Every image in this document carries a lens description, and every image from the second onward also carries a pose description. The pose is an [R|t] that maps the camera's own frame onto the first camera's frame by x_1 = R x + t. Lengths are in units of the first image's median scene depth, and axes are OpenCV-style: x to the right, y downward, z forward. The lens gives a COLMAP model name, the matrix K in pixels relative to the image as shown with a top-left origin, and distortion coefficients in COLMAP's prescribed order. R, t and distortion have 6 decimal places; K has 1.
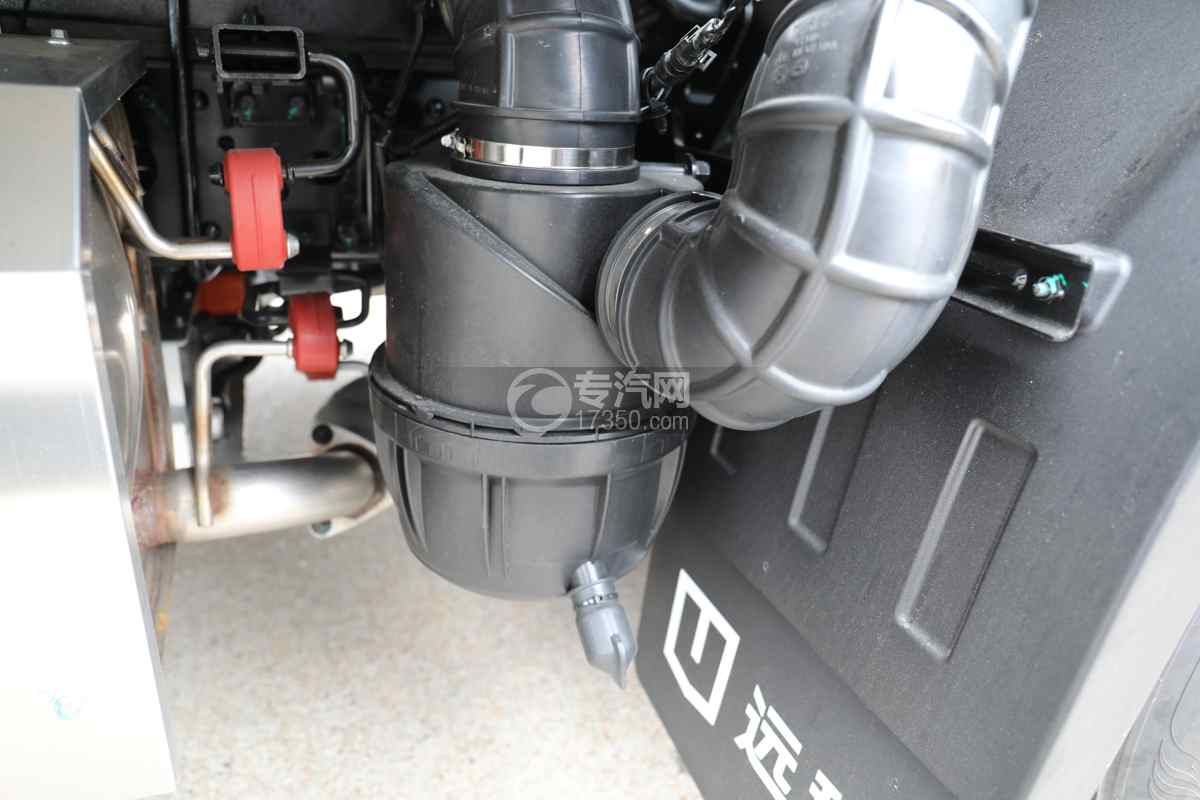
lens RADIAL K [[791.2, 0, 600.2], [0, 791.2, 394.9], [0, 0, 1]] dist [-0.120916, 0.101478]
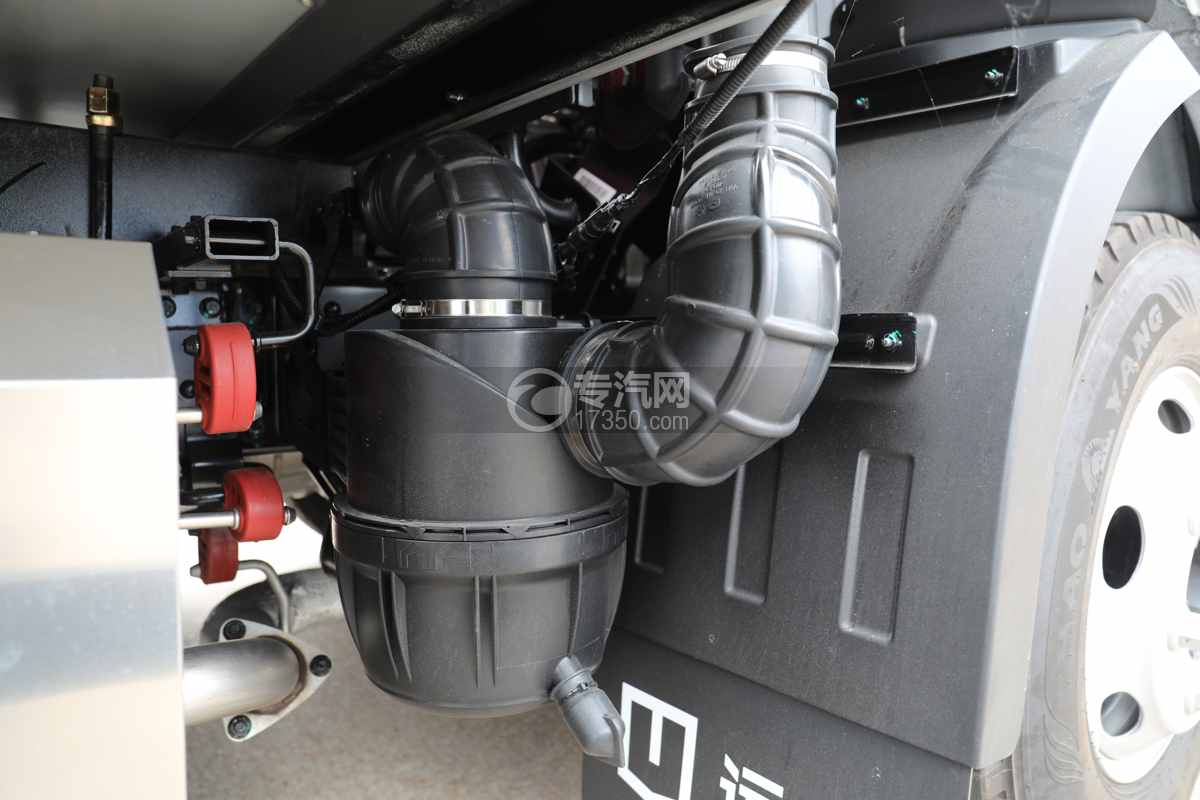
lens RADIAL K [[791.2, 0, 600.2], [0, 791.2, 394.9], [0, 0, 1]] dist [-0.120916, 0.101478]
pose [[0.955289, -0.094990, 0.280000, -0.286572], [0.174804, 0.945208, -0.275725, 0.210130], [-0.238468, 0.312343, 0.919552, -0.151785]]
